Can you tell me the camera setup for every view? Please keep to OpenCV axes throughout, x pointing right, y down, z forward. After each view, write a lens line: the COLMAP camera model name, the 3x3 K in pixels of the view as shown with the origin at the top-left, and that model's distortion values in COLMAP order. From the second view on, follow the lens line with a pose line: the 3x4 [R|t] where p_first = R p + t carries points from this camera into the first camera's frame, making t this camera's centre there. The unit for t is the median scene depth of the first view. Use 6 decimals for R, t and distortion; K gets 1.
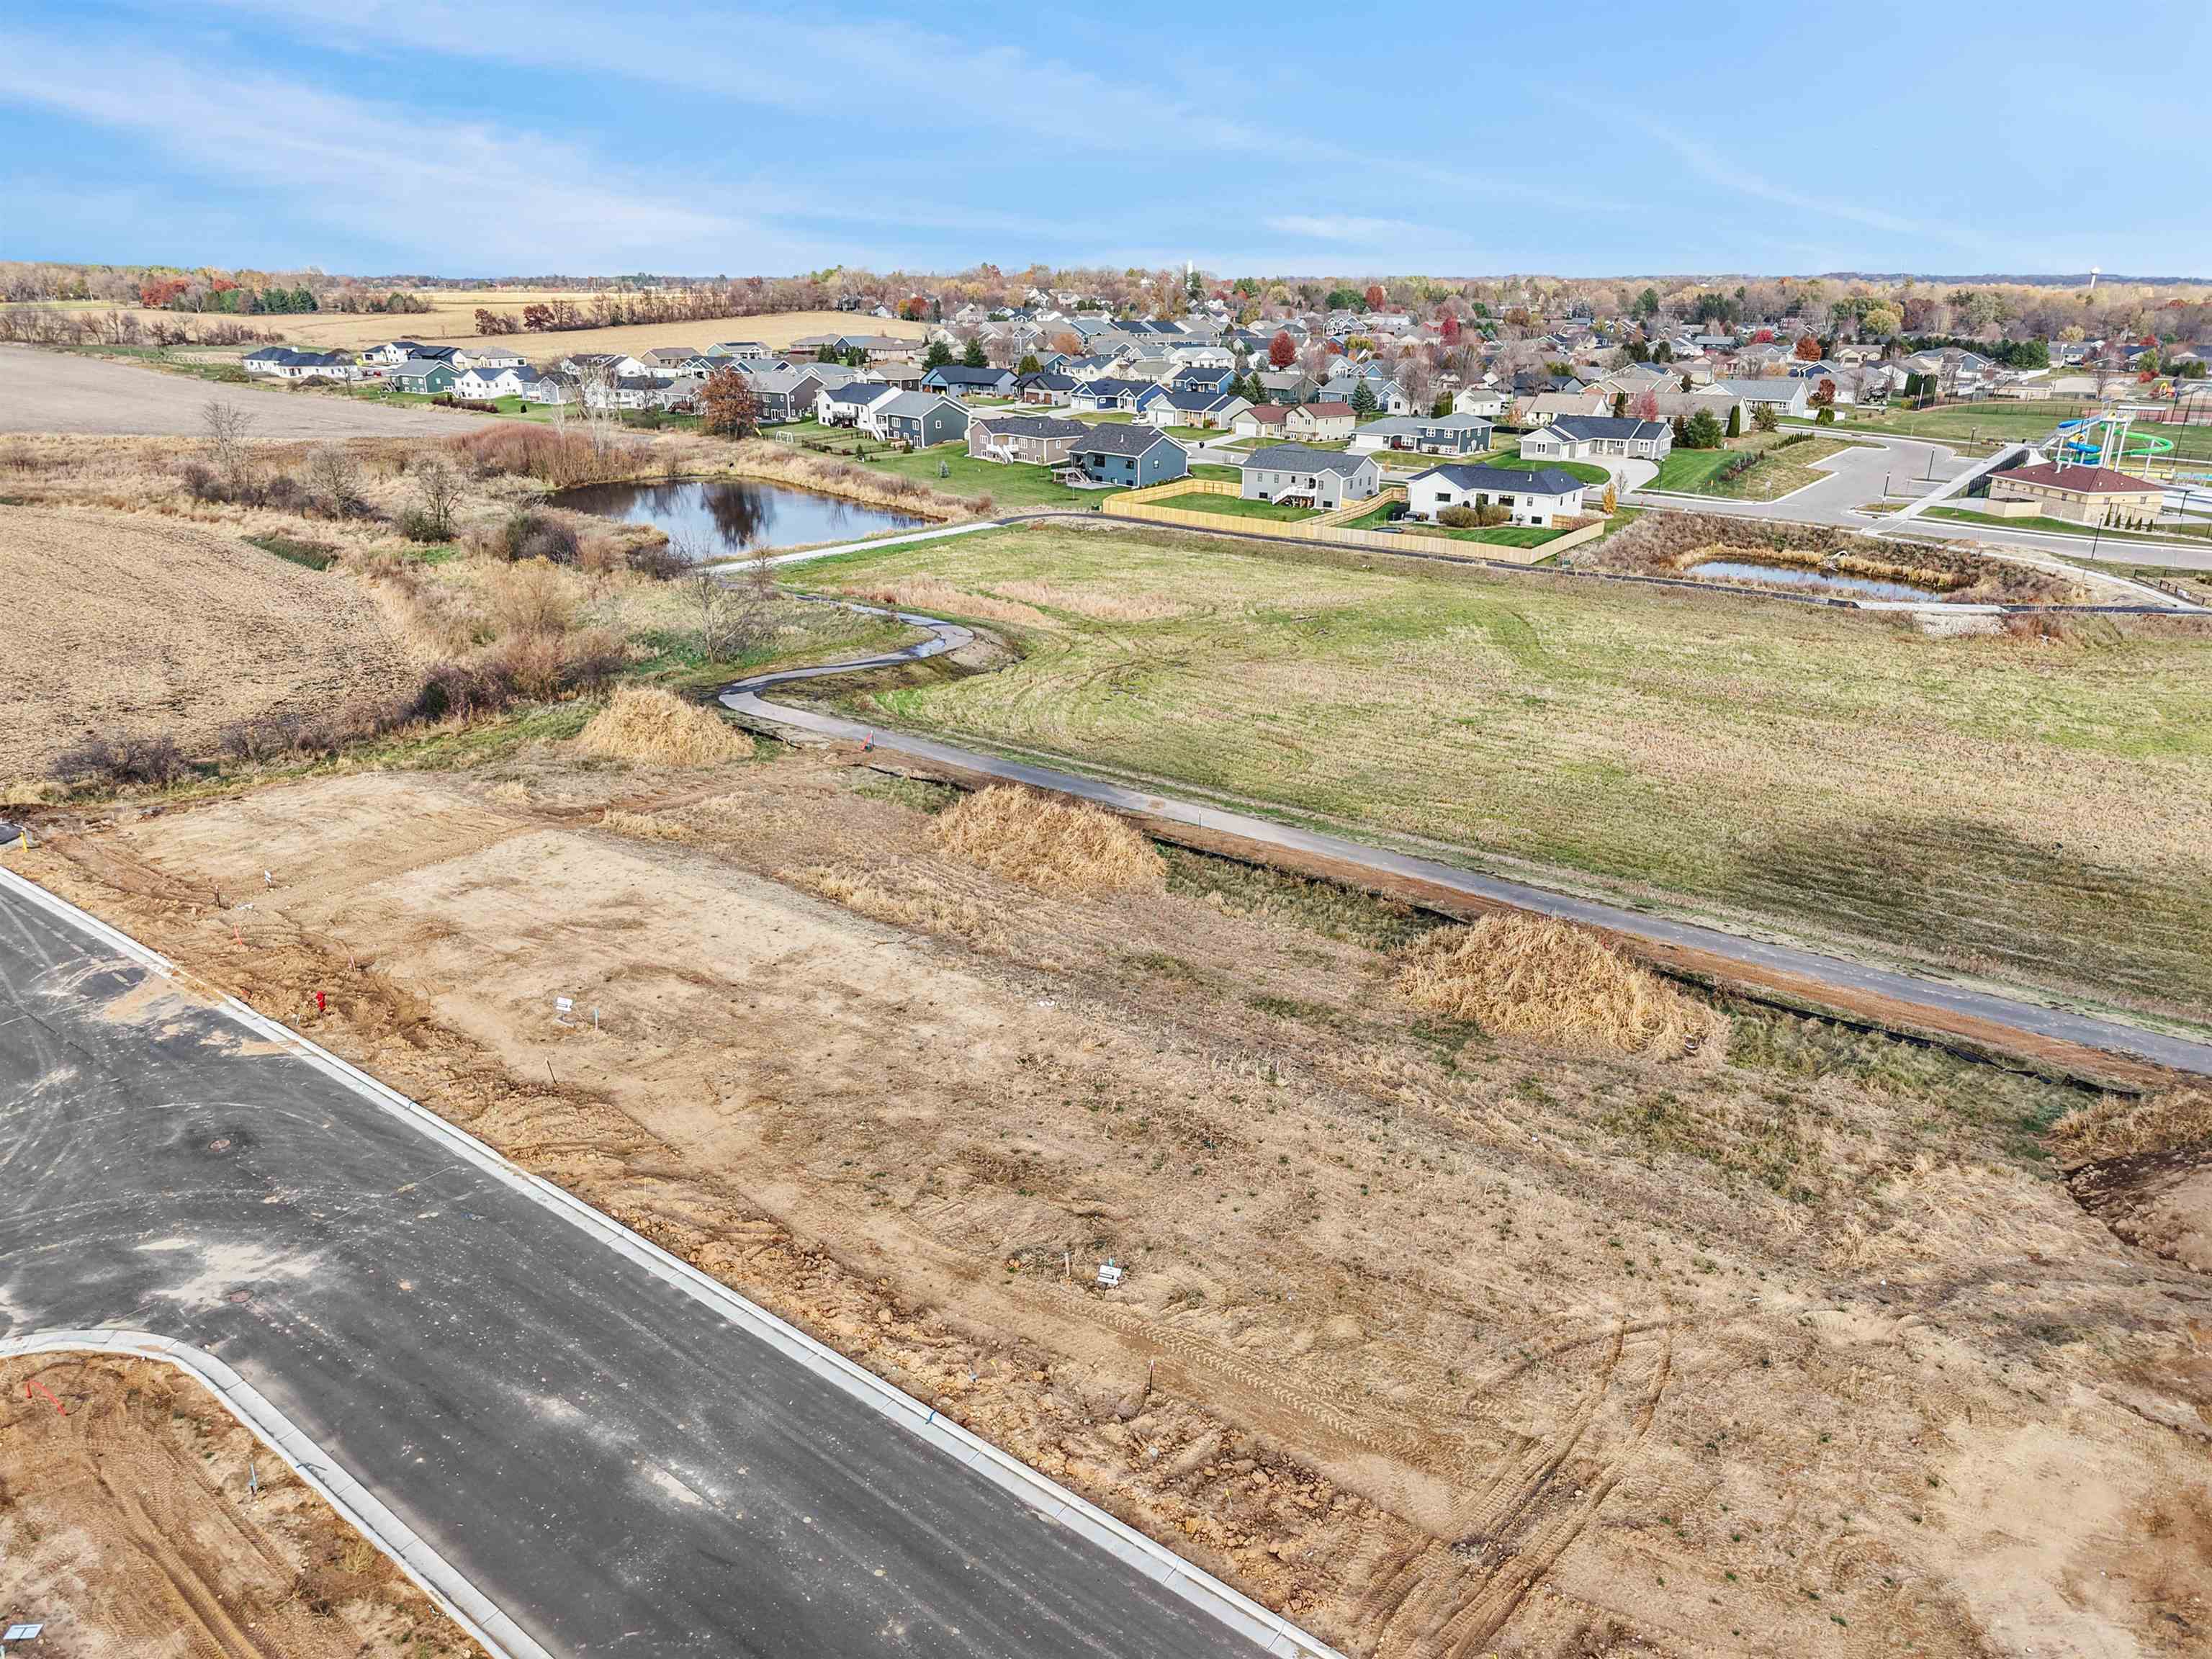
lens RADIAL K [[1506.5, 0, 1095.1], [0, 1506.5, 846.5], [0, 0, 1]] dist [0.022882, -0.026490]
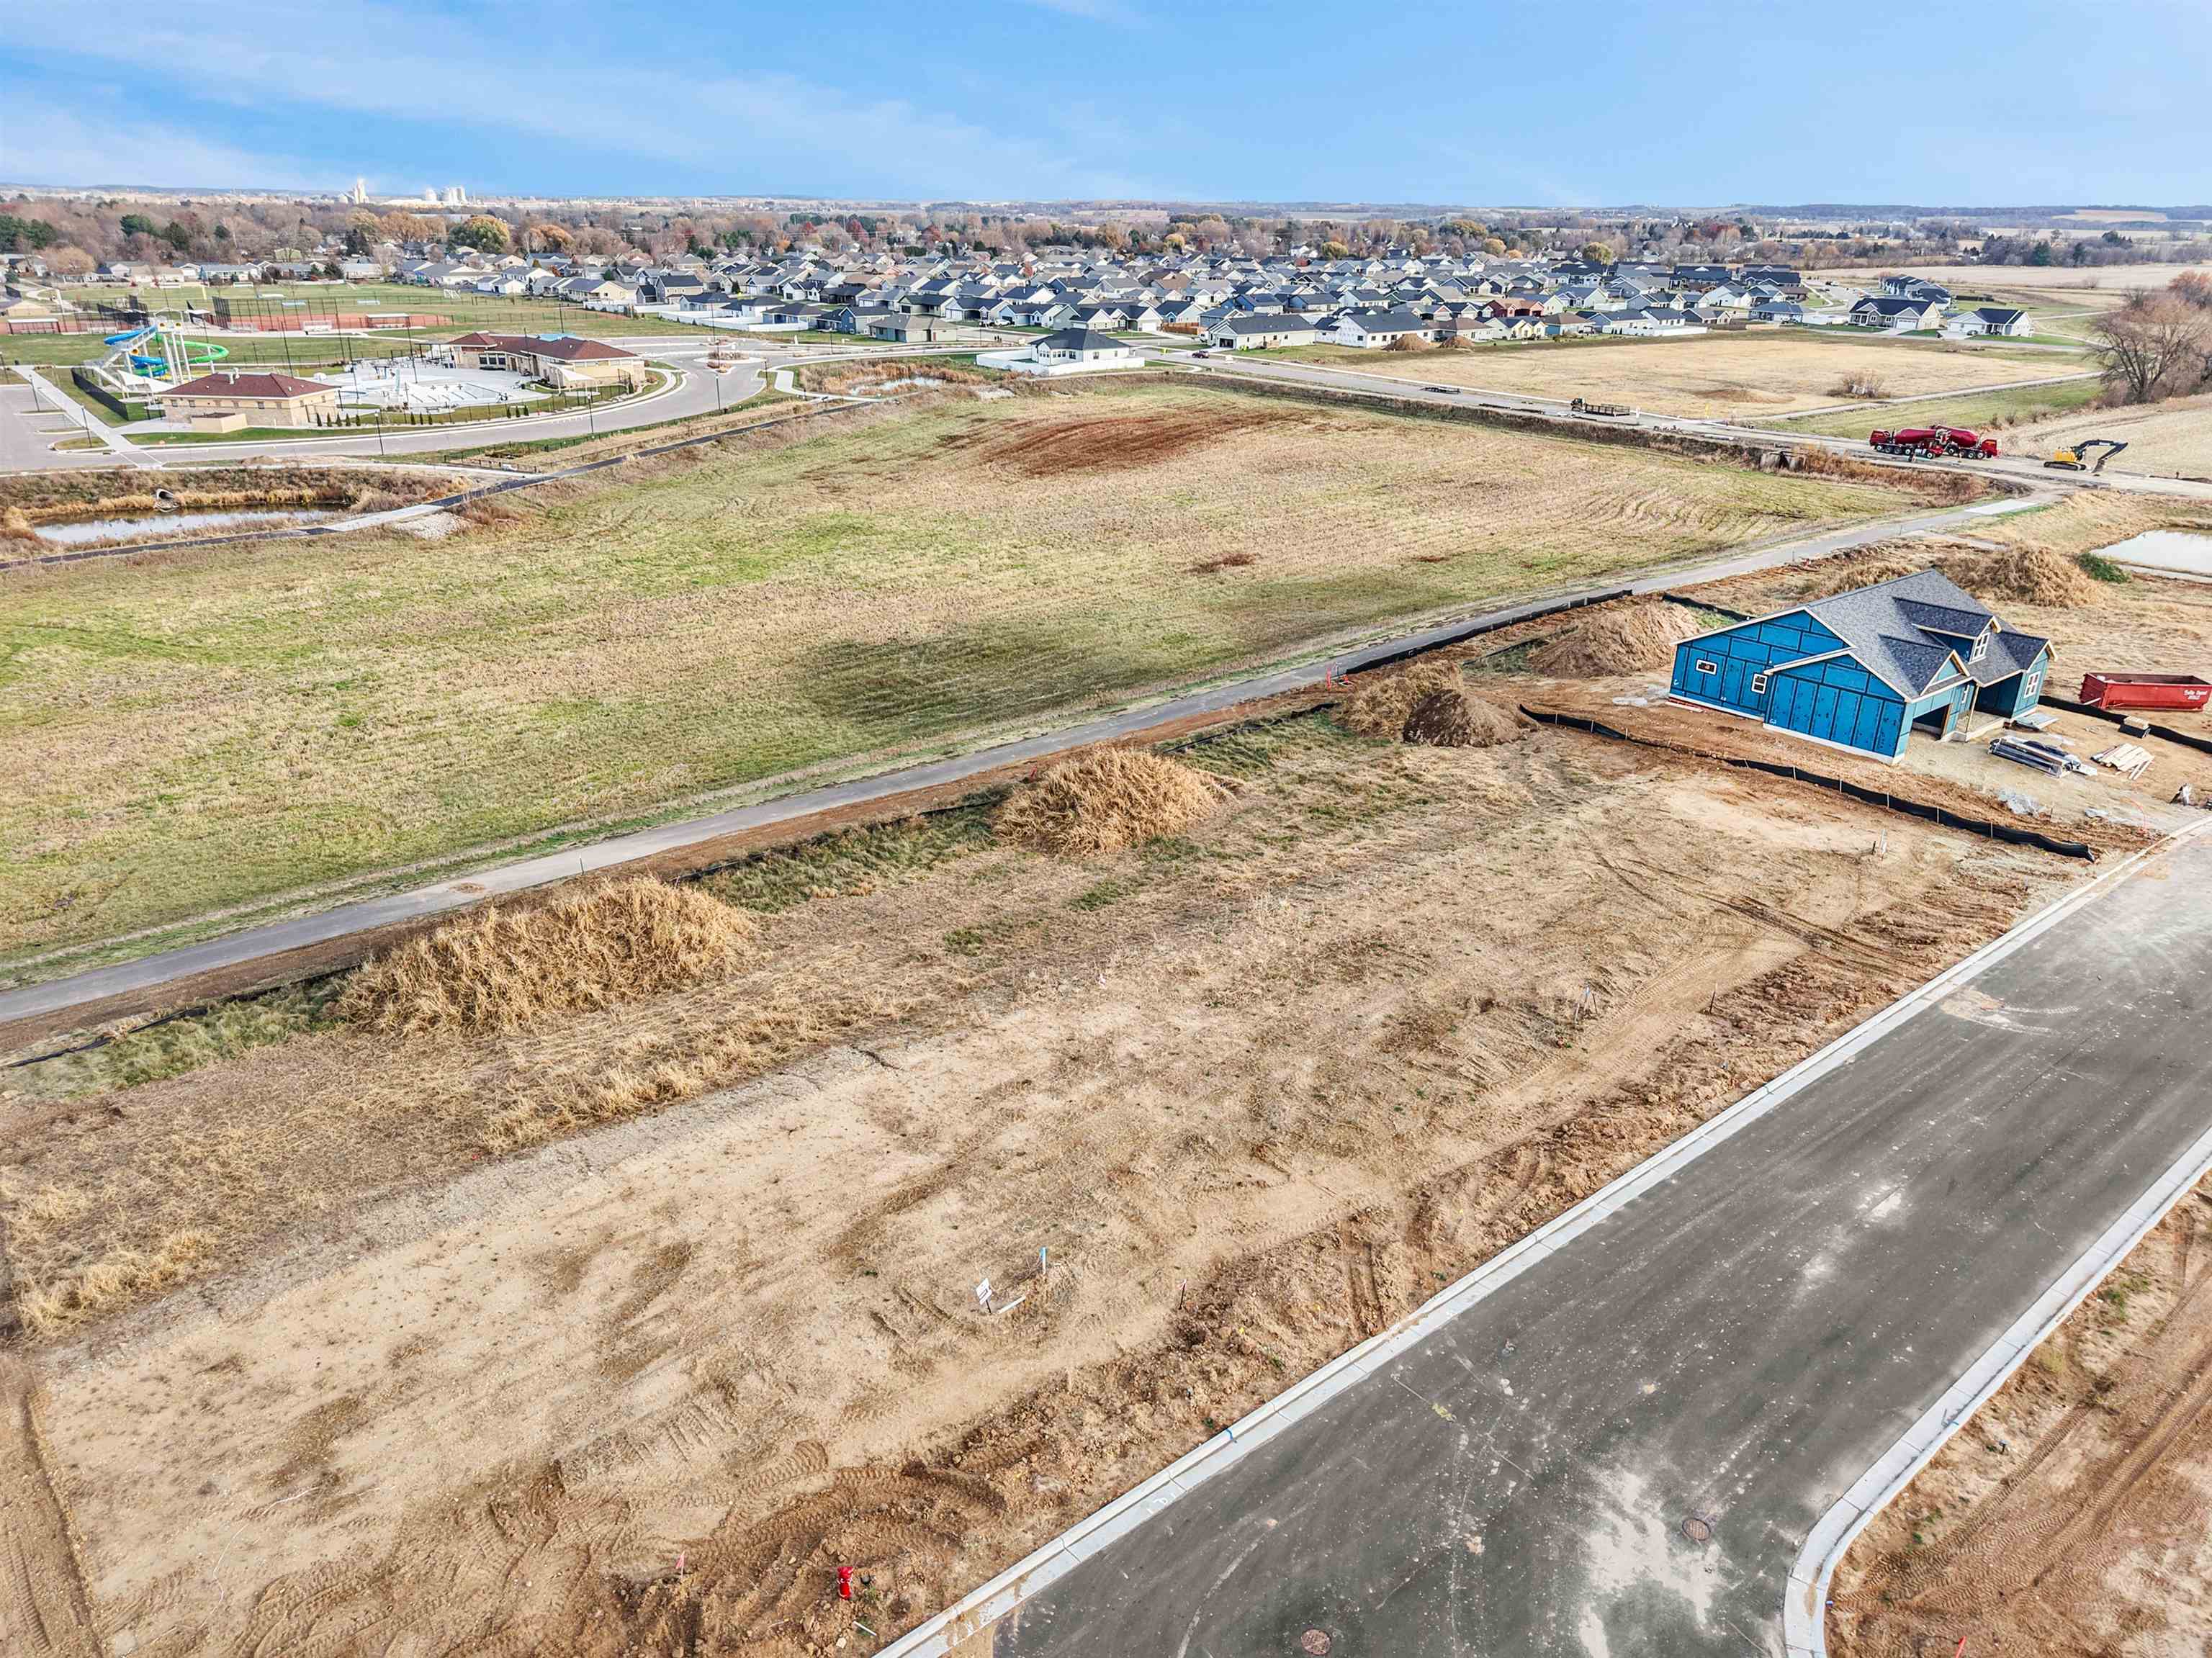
lens RADIAL K [[1509.3, 0, 1096.5], [0, 1509.3, 832.3], [0, 0, 1]] dist [0.020675, -0.022890]
pose [[0.228082, -0.374628, 0.898684, -0.421923], [0.332809, 0.897413, 0.289633, -0.126318], [-0.914996, 0.233030, 0.329363, 0.328389]]
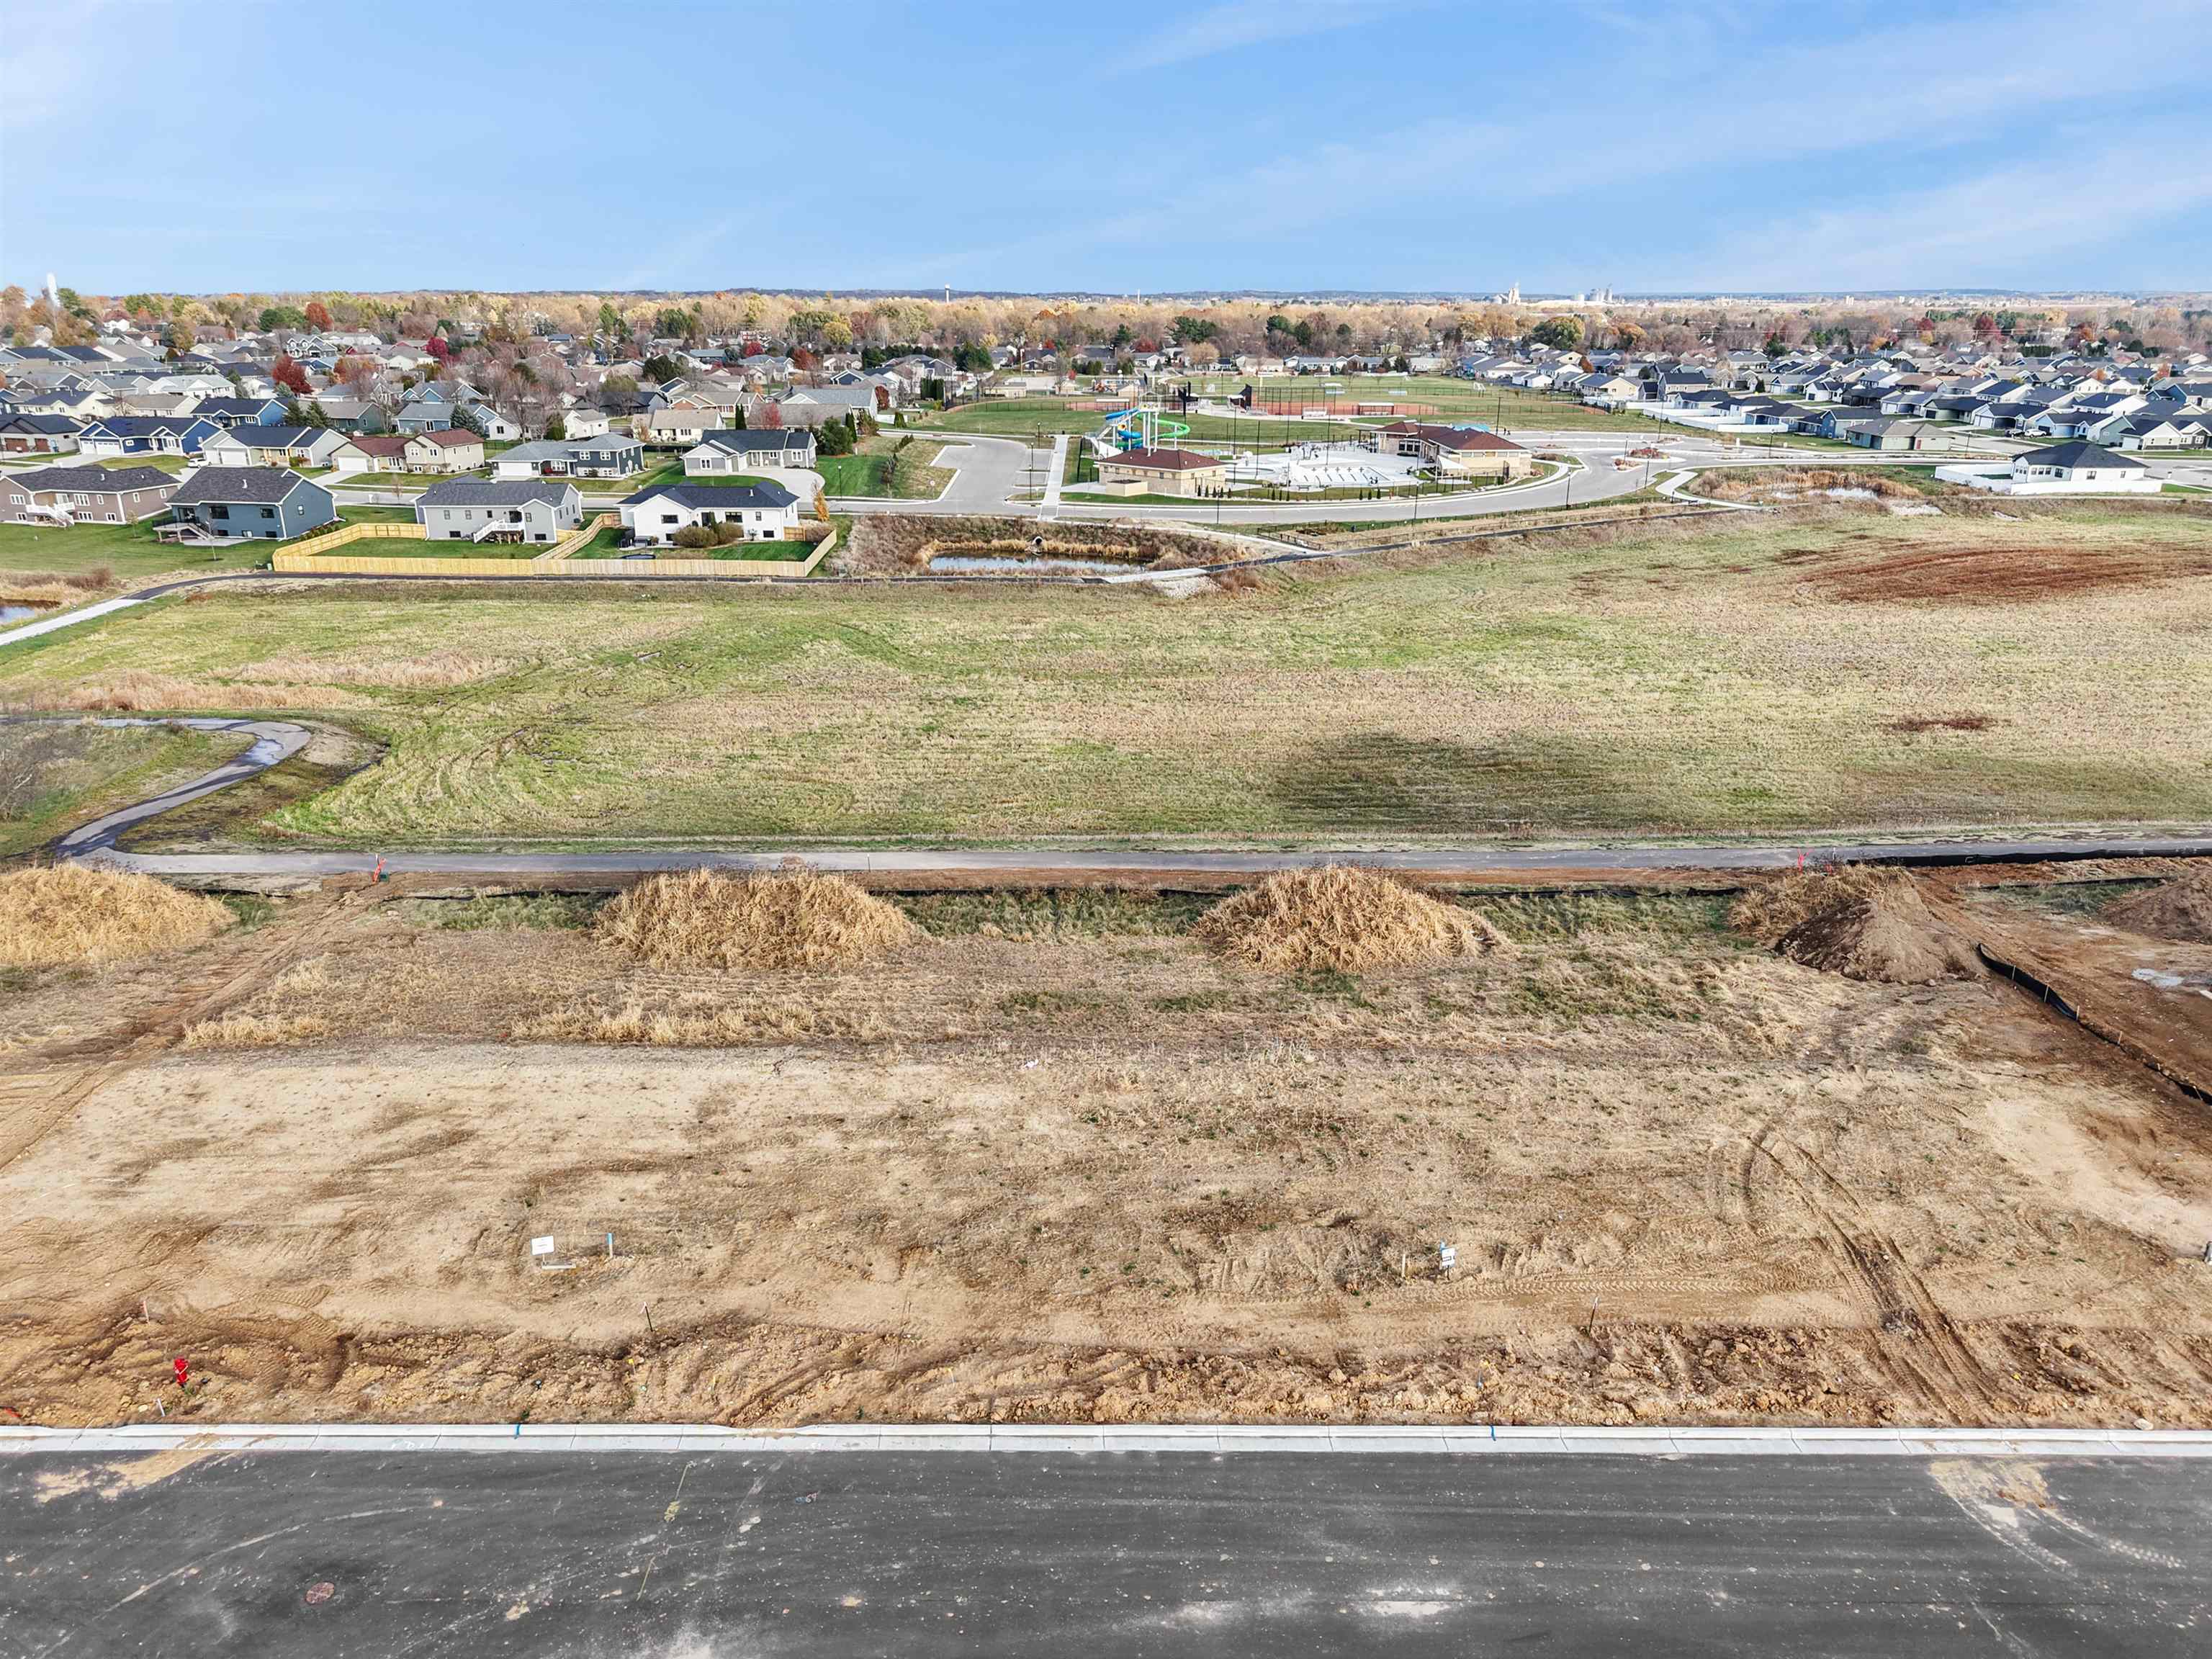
lens RADIAL K [[1523.3, 0, 1098.1], [0, 1523.3, 829.8], [0, 0, 1]] dist [0.023696, -0.027133]
pose [[0.791635, -0.205392, 0.575438, -0.256503], [0.217919, 0.974779, 0.048137, -0.037409], [-0.570812, 0.087292, 0.816428, 0.089183]]
